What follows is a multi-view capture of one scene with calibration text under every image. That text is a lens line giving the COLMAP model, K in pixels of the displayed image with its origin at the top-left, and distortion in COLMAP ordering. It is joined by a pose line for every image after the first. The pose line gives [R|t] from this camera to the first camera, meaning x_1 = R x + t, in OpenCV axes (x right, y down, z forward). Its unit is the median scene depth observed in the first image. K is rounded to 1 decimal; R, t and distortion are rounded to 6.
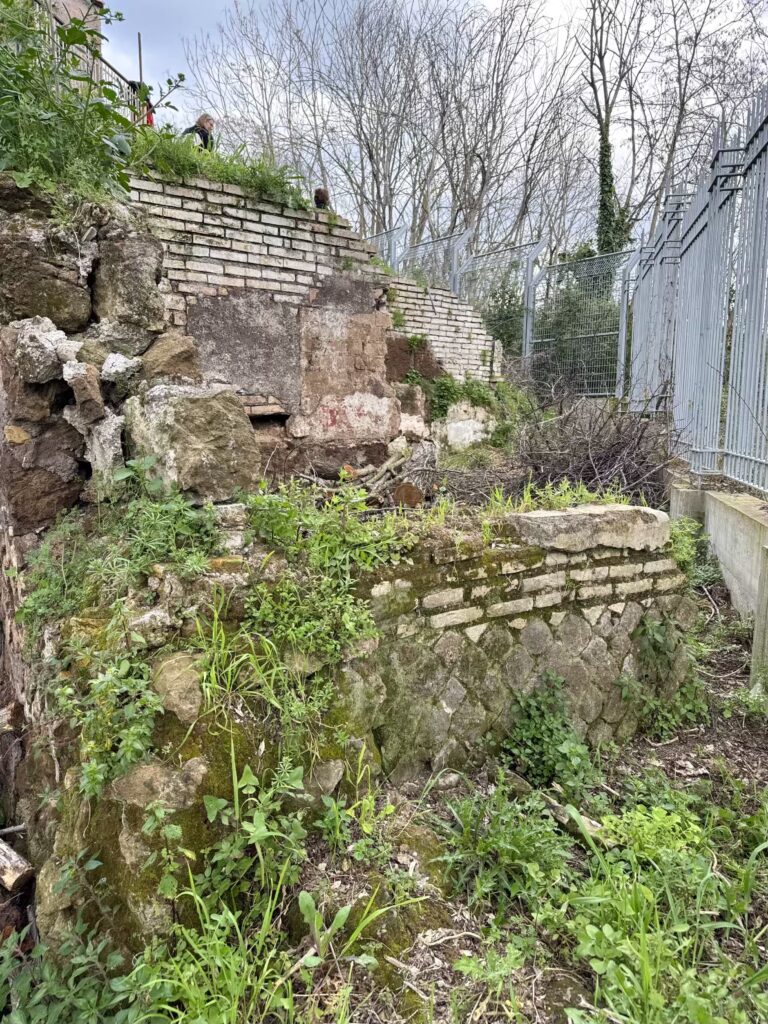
lens RADIAL K [[752.3, 0, 384.0], [0, 752.3, 512.0], [0, 0, 1]] dist [0.156745, -0.155403]
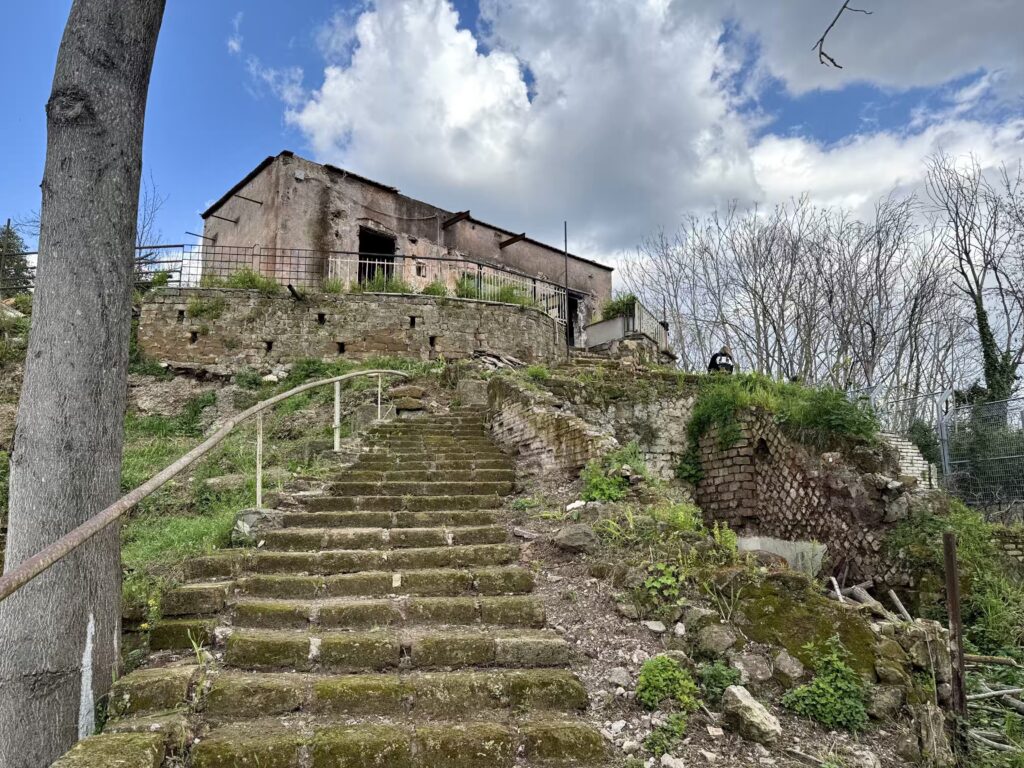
lens RADIAL K [[752.3, 0, 517.3], [0, 752.3, 396.1], [0, 0, 1]] dist [0.156745, -0.155403]
pose [[0.963368, -0.058944, -0.261625, -0.126166], [-0.023063, 0.953724, -0.299796, 0.065419], [0.267189, 0.294848, 0.917428, -0.350295]]
